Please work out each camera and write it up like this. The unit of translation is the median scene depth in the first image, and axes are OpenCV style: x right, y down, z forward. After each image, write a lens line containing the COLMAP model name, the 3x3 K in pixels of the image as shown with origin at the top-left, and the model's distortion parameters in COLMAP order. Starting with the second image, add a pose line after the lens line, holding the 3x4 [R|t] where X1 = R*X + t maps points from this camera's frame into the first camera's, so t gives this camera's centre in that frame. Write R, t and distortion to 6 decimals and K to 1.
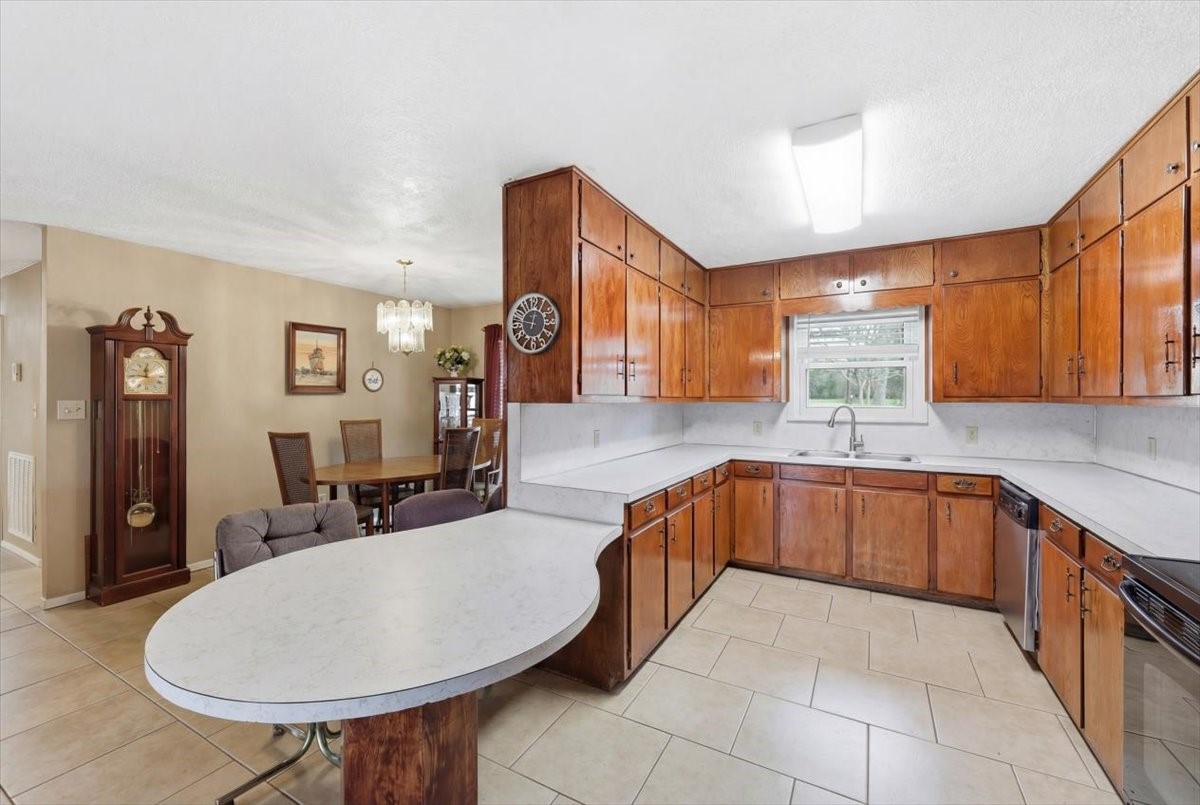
lens RADIAL K [[495.3, 0, 600.0], [0, 495.3, 402.5], [0, 0, 1]] dist [0.001298, 0.000025]
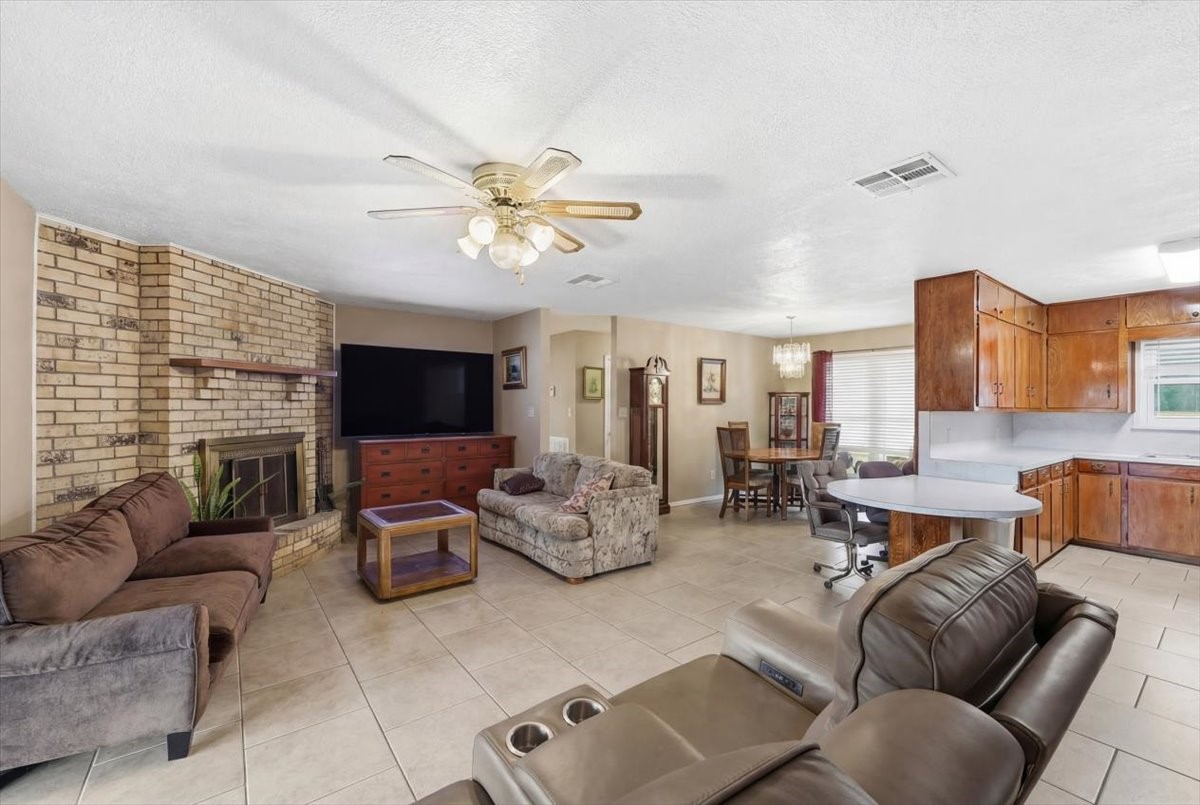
lens RADIAL K [[495.3, 0, 600.0], [0, 495.3, 402.5], [0, 0, 1]] dist [0.001298, 0.000025]
pose [[0.915589, 0.000964, -0.402114, -0.385508], [-0.008394, 0.999825, -0.016715, 0.008953], [0.402027, 0.018680, 0.915437, -0.740386]]
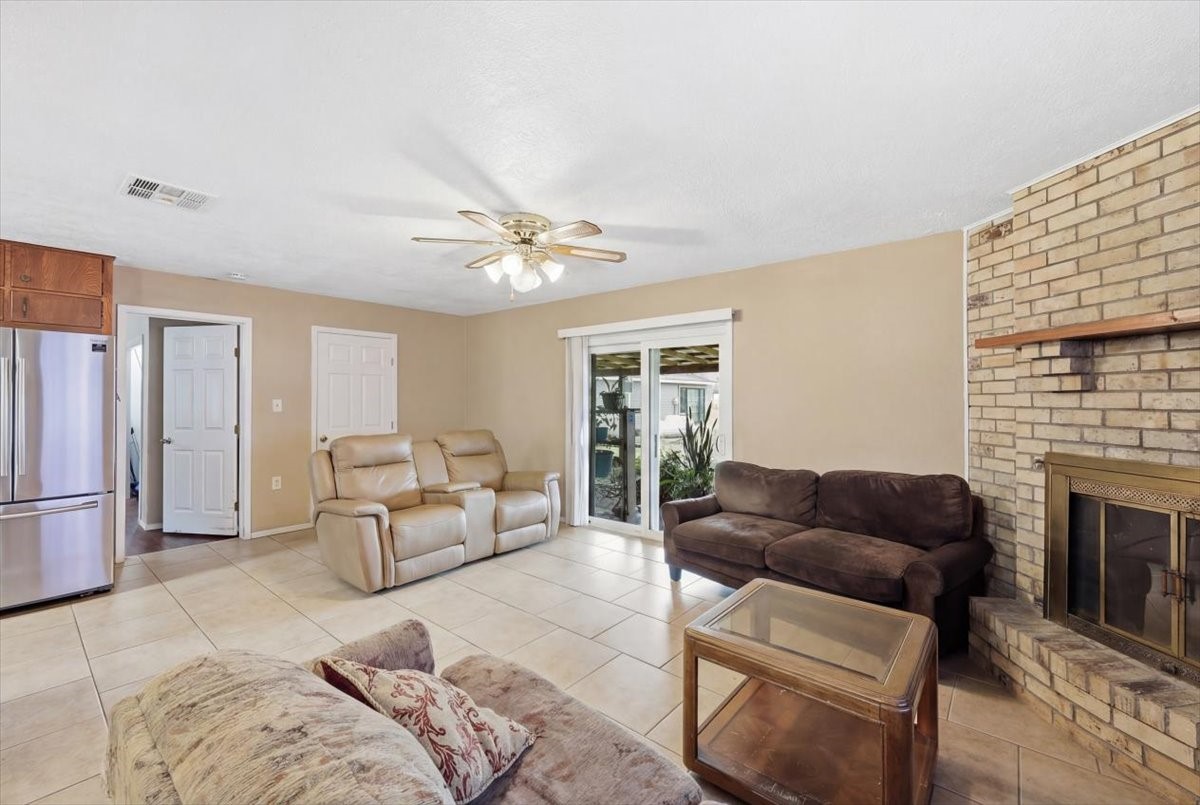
lens RADIAL K [[493.5, 0, 603.2], [0, 493.5, 394.7], [0, 0, 1]] dist [0.001024, -0.000190]
pose [[-0.982946, 0.000666, 0.183893, -1.110820], [0.001614, 0.999986, 0.005004, -0.009648], [-0.183887, 0.005215, -0.982933, 0.721542]]
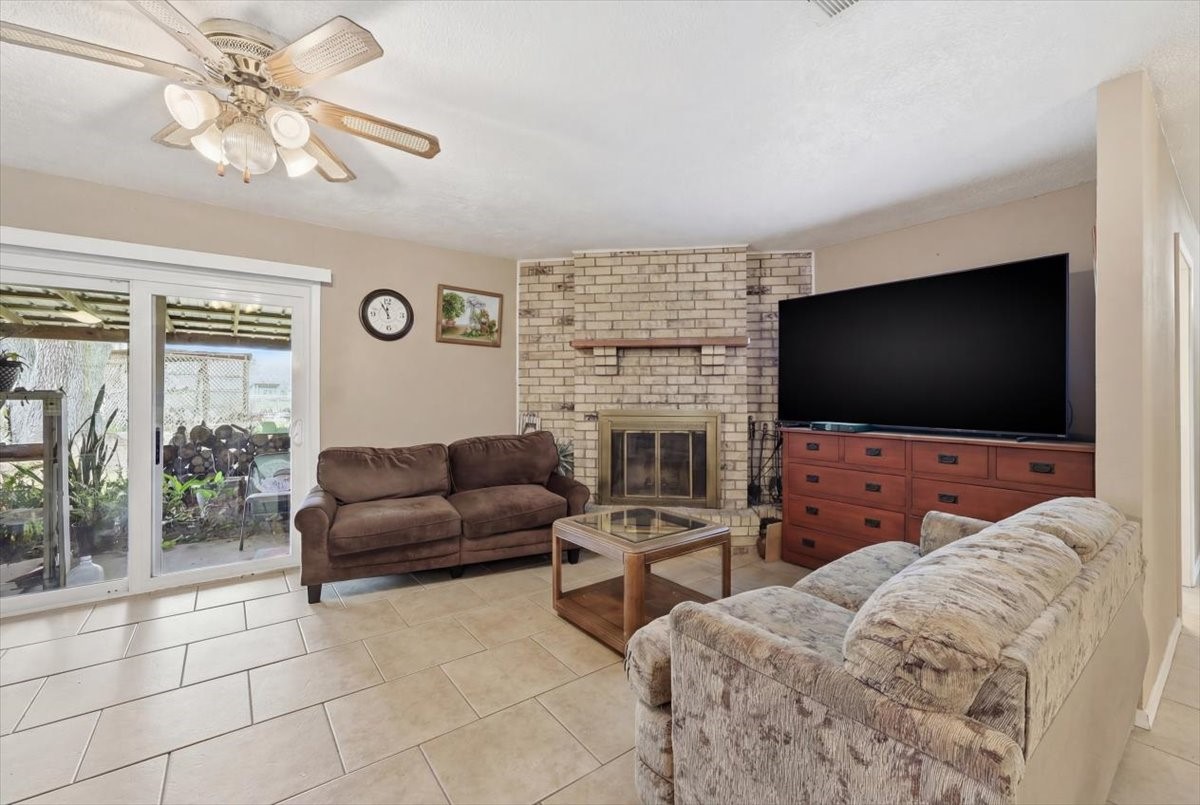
lens RADIAL K [[498.5, 0, 604.0], [0, 498.5, 392.3], [0, 0, 1]] dist [0.000034, -0.000244]
pose [[-0.403772, -0.005270, -0.914845, -0.464881], [-0.014735, 0.999891, 0.000744, 0.032878], [0.914741, 0.013781, -0.403806, 0.423573]]
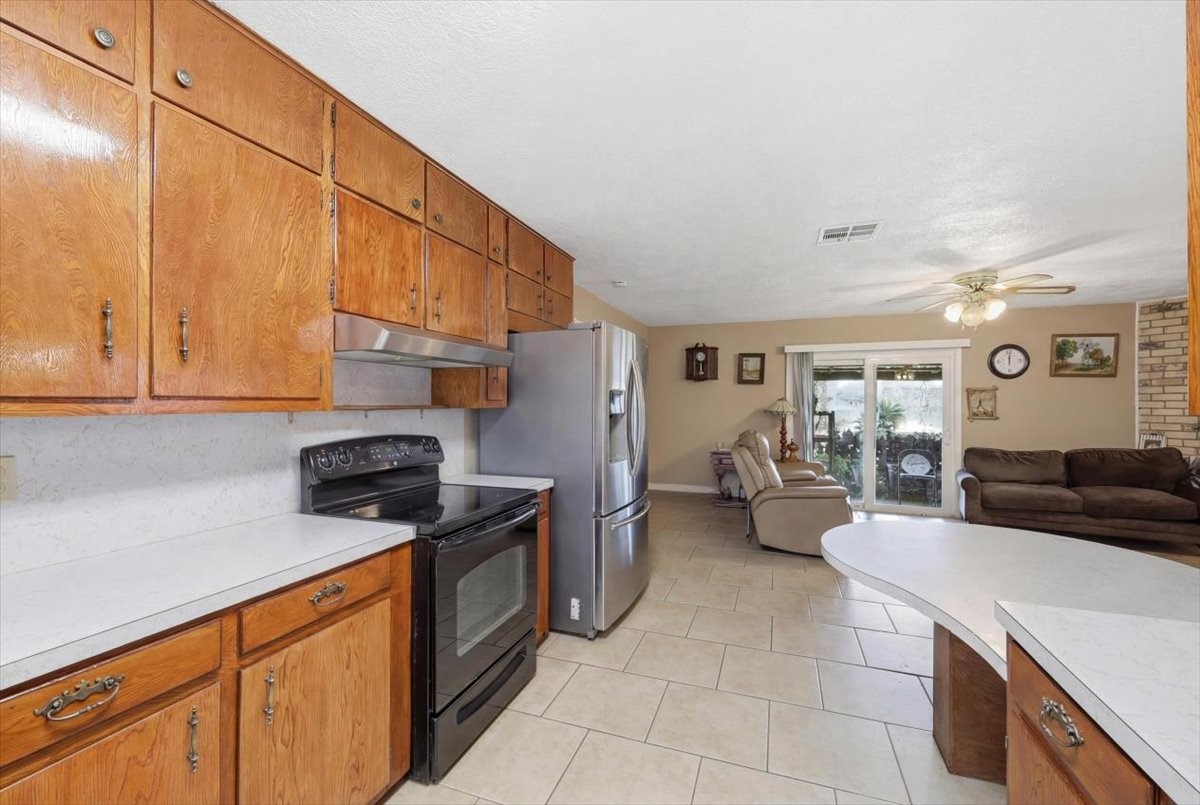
lens RADIAL K [[495.3, 0, 600.0], [0, 495.3, 402.5], [0, 0, 1]] dist [0.001298, 0.000025]
pose [[-0.987485, -0.002723, -0.157689, 0.351091], [-0.004374, 0.999939, 0.010125, -0.008187], [0.157652, 0.010688, -0.987437, 0.966952]]
